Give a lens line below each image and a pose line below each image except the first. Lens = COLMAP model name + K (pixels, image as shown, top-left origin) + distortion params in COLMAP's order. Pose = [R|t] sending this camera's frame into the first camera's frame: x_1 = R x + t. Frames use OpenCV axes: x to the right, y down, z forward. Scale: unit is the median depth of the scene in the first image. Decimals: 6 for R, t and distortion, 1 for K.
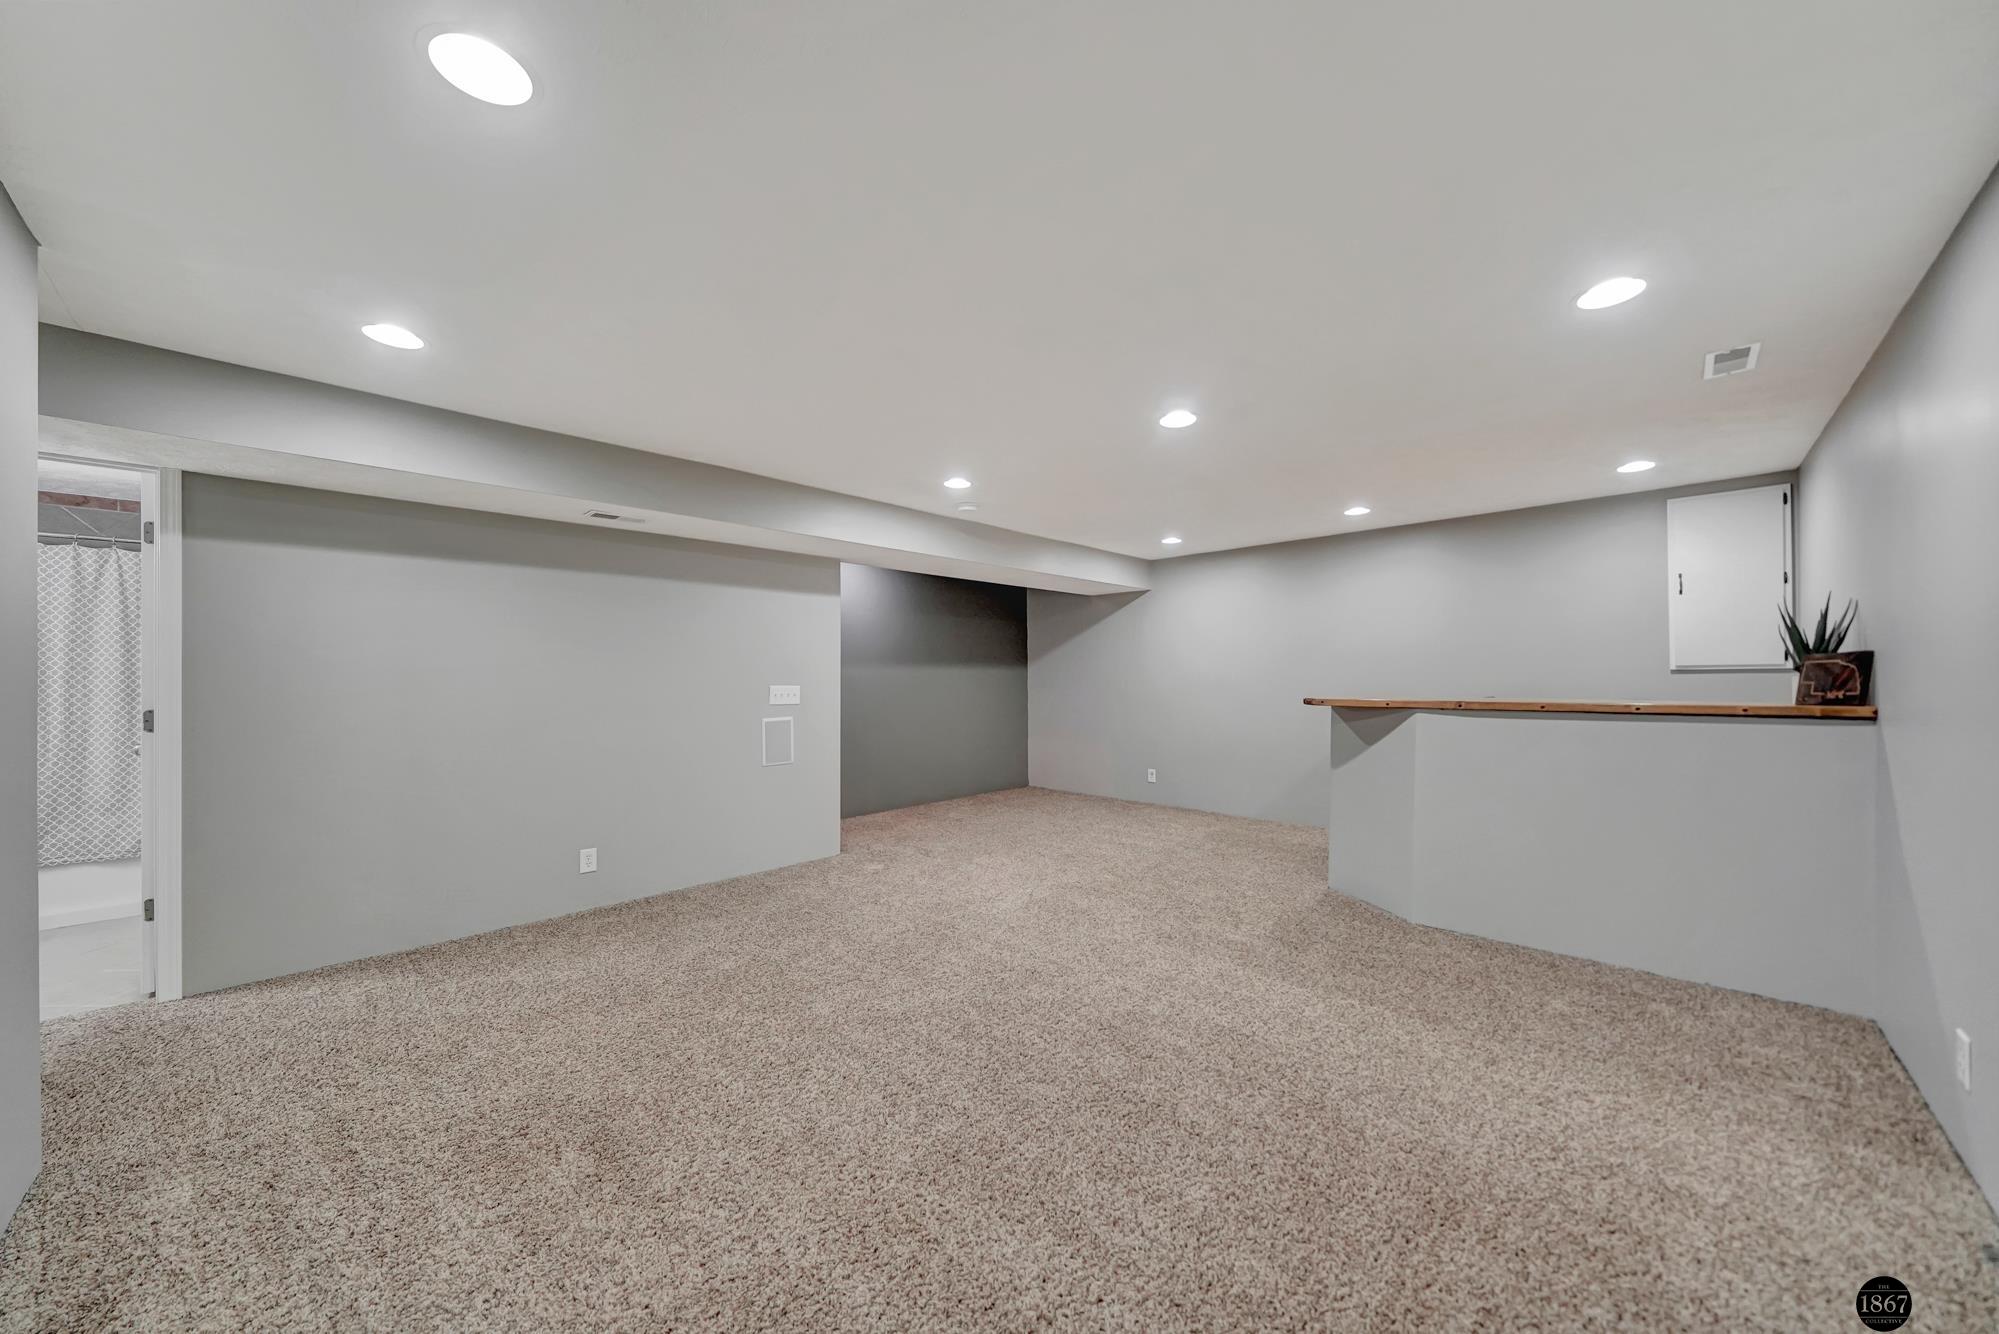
lens RADIAL K [[692.9, 0, 1005.5], [0, 692.9, 676.7], [0, 0, 1]] dist [-0.001227, -0.000209]
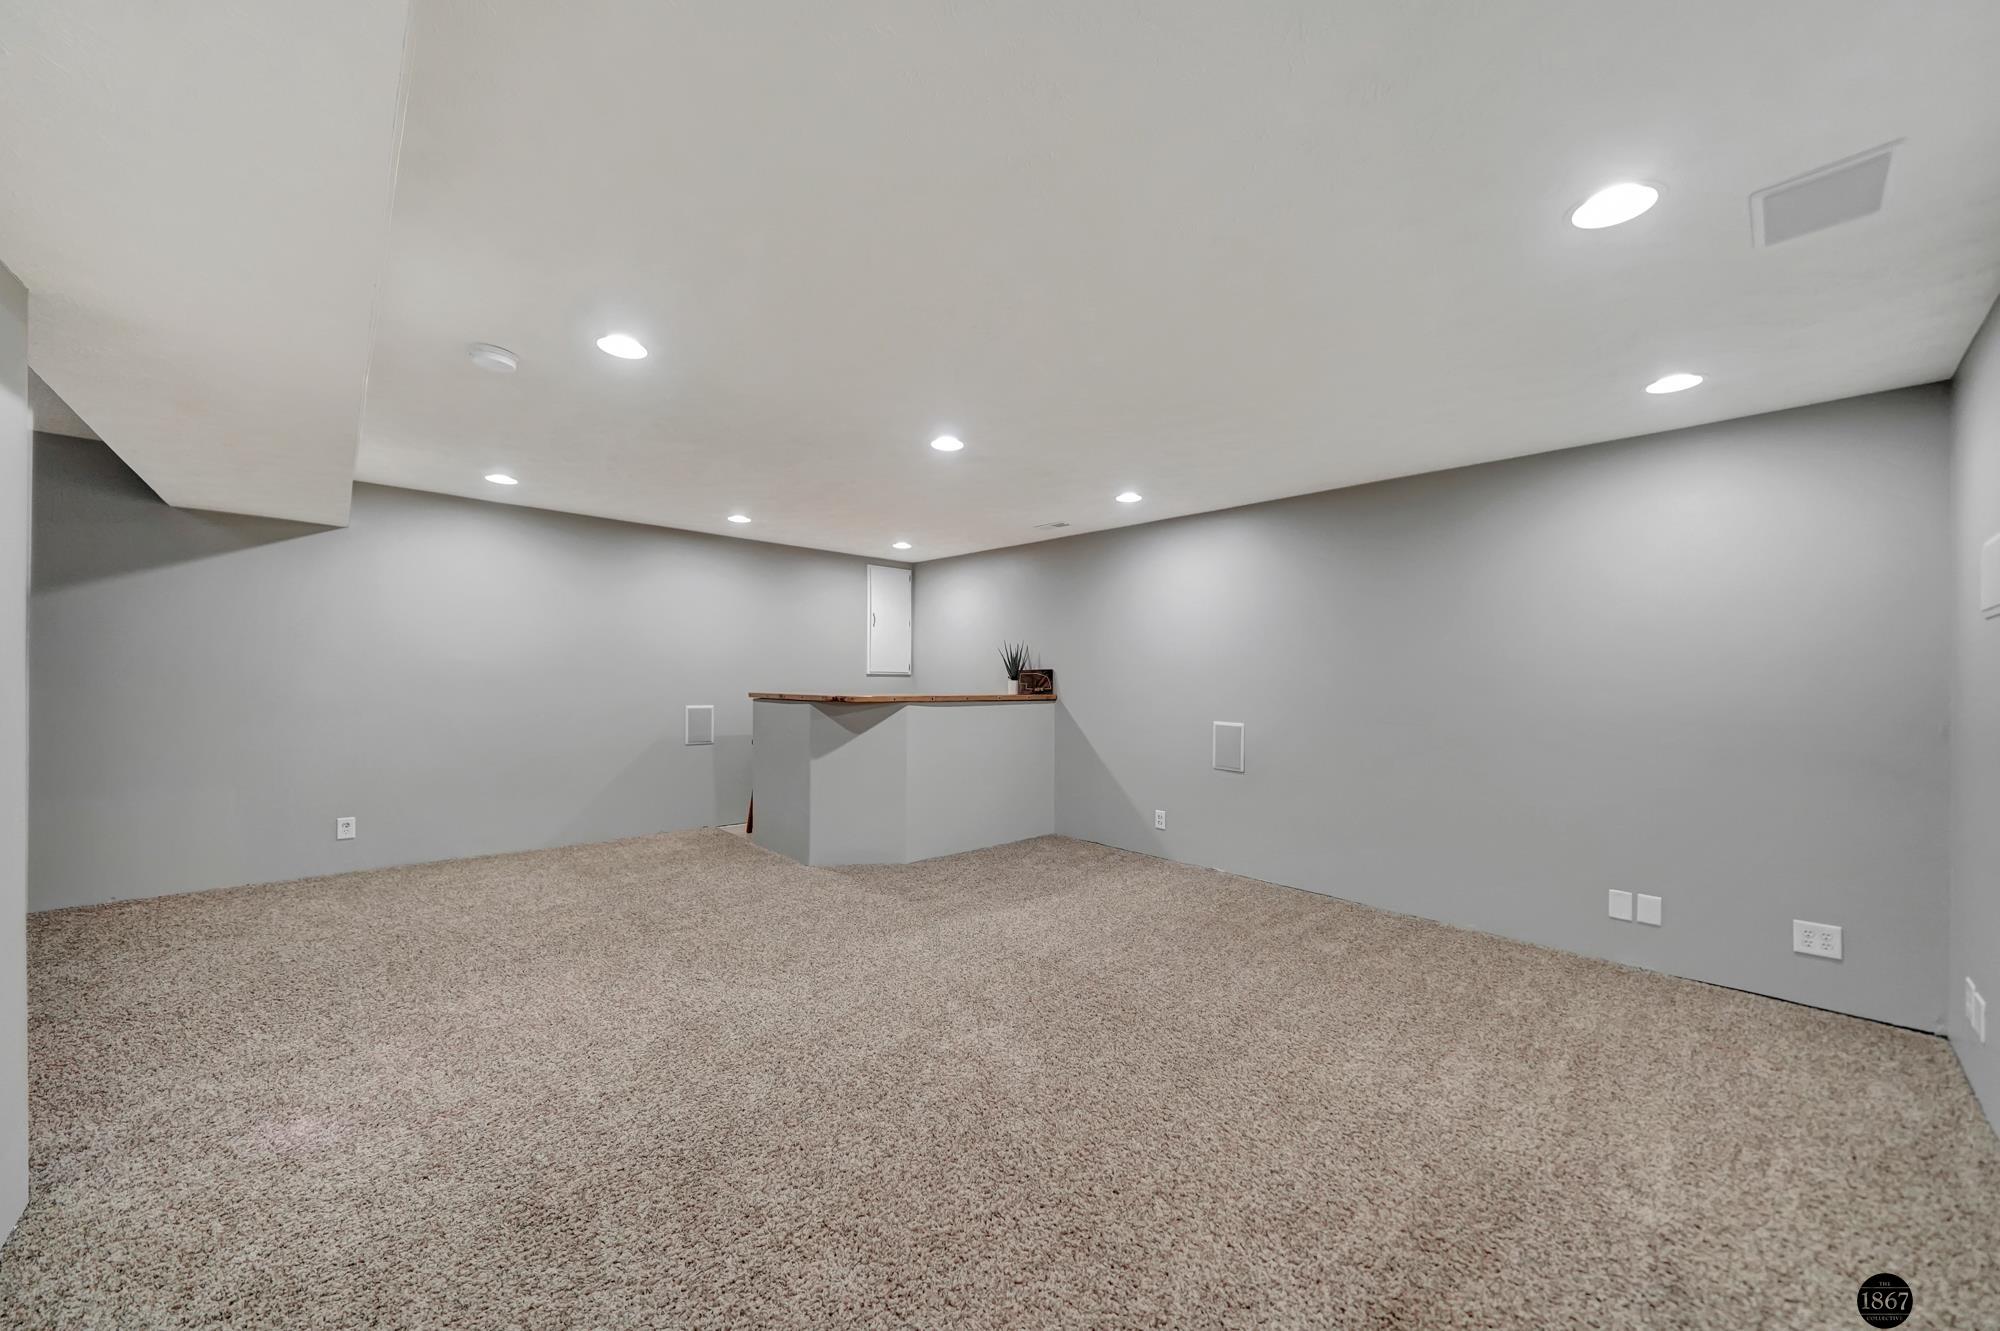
lens RADIAL K [[693.2, 0, 1011.0], [0, 693.2, 679.8], [0, 0, 1]] dist [-0.001227, -0.000209]
pose [[0.063810, 0.005918, 0.997945, -0.709282], [-0.016837, 0.999846, -0.004853, 0.006001], [-0.997820, -0.016492, 0.063900, 0.703487]]
